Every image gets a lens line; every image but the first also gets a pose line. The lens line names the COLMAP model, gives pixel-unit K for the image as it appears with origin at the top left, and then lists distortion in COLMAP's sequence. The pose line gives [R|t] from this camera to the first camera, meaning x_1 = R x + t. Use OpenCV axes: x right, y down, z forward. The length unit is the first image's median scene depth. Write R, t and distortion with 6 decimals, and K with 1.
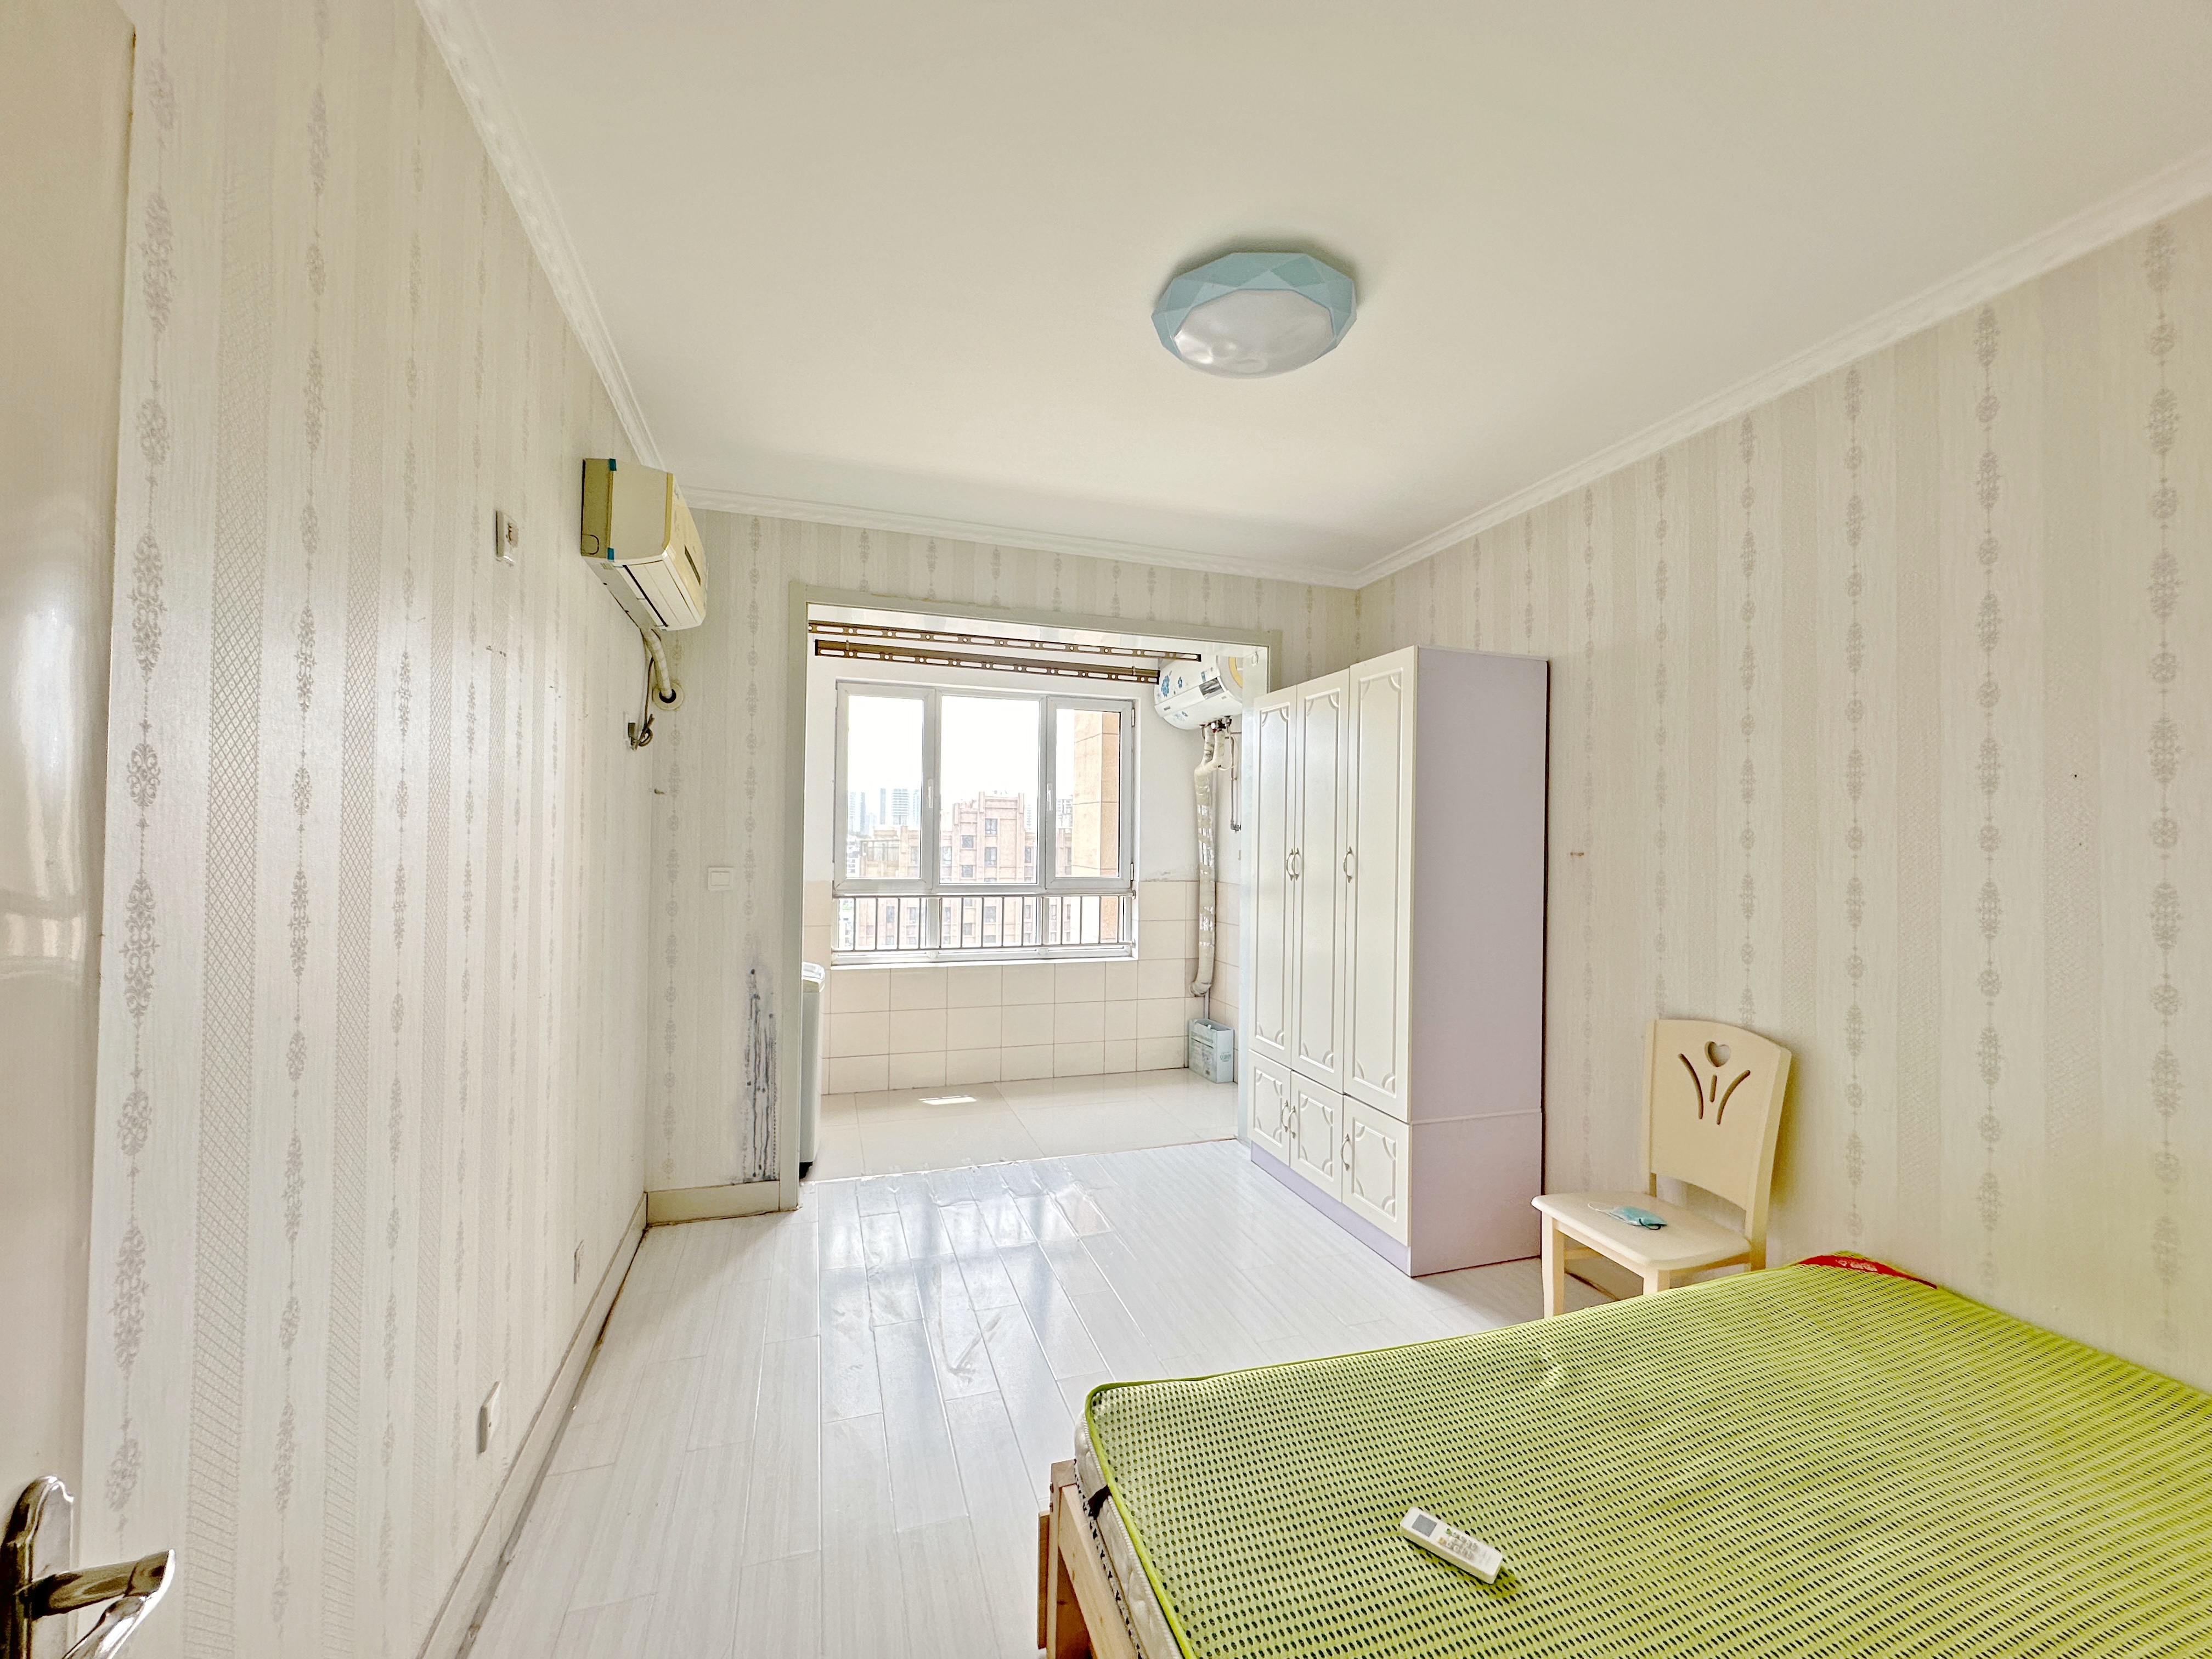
lens RADIAL K [[888.0, 0, 1109.4], [0, 888.0, 833.8], [0, 0, 1]] dist [-0.000319, 0.000145]
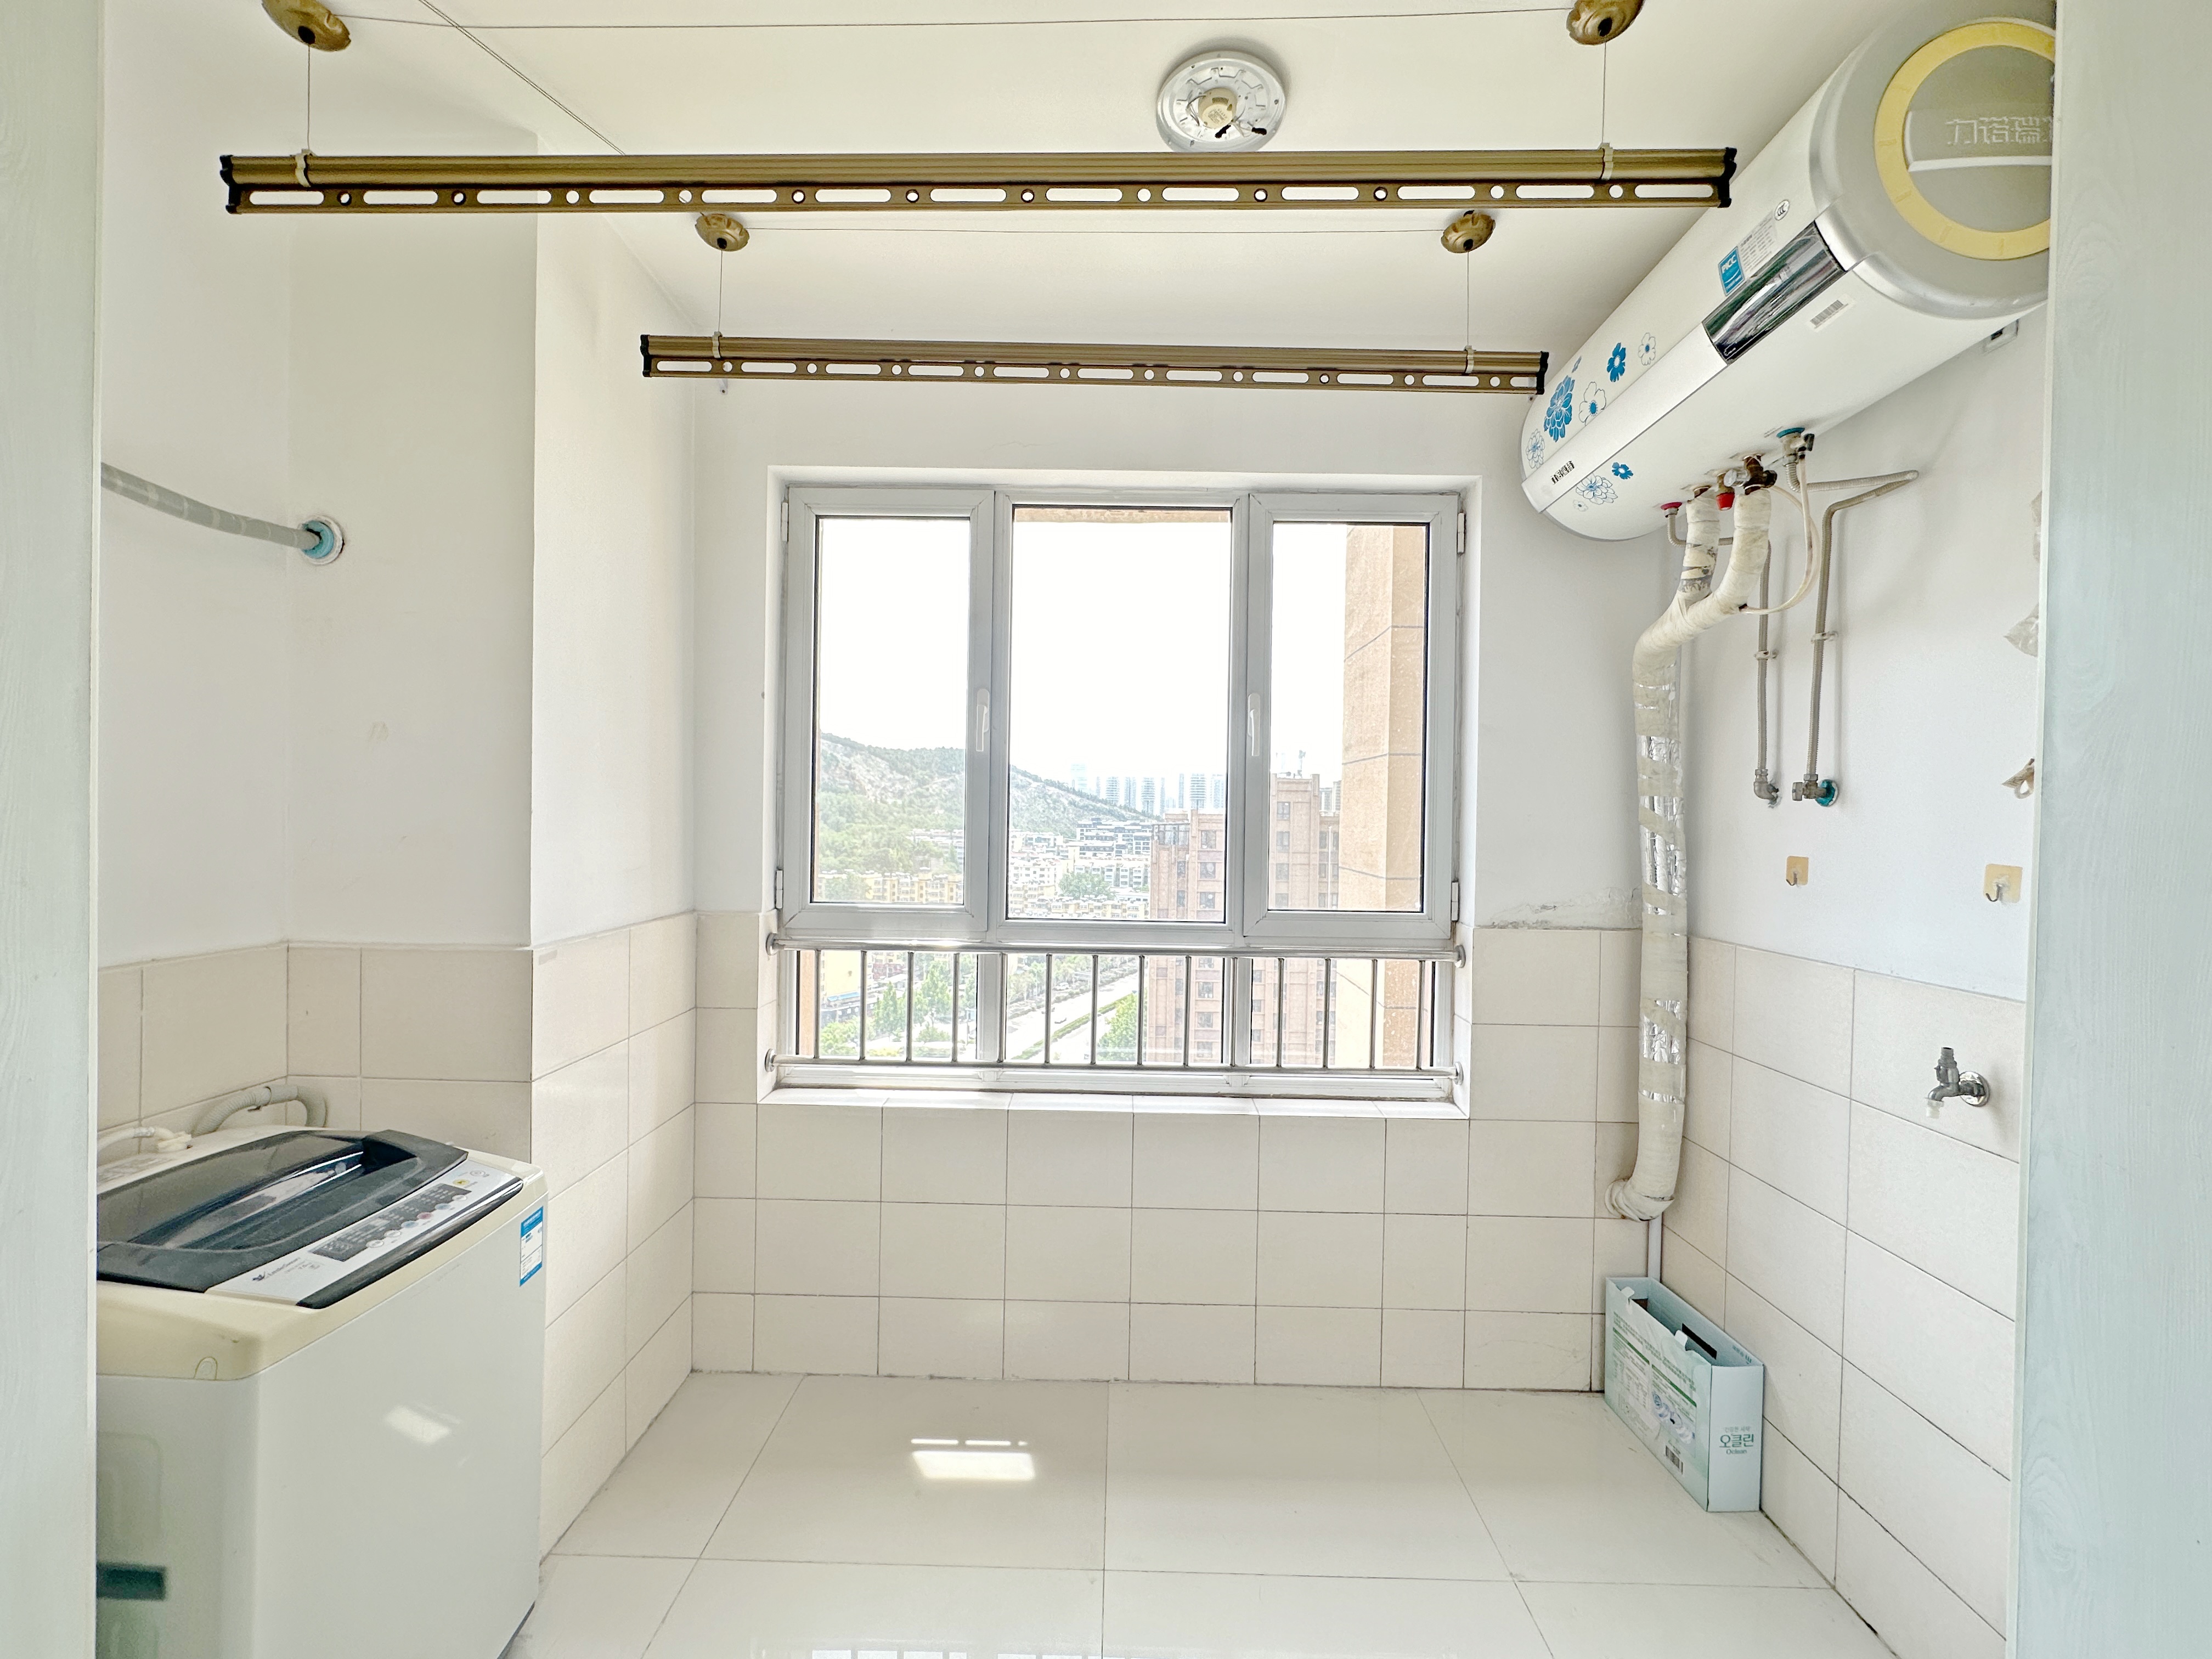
lens RADIAL K [[888.0, 0, 1109.4], [0, 888.0, 833.8], [0, 0, 1]] dist [-0.000319, 0.000145]
pose [[0.945109, 0.007079, -0.326679, 0.008067], [-0.001209, 0.999834, 0.018168, 0.003496], [0.326753, -0.016776, 0.944961, 0.568832]]
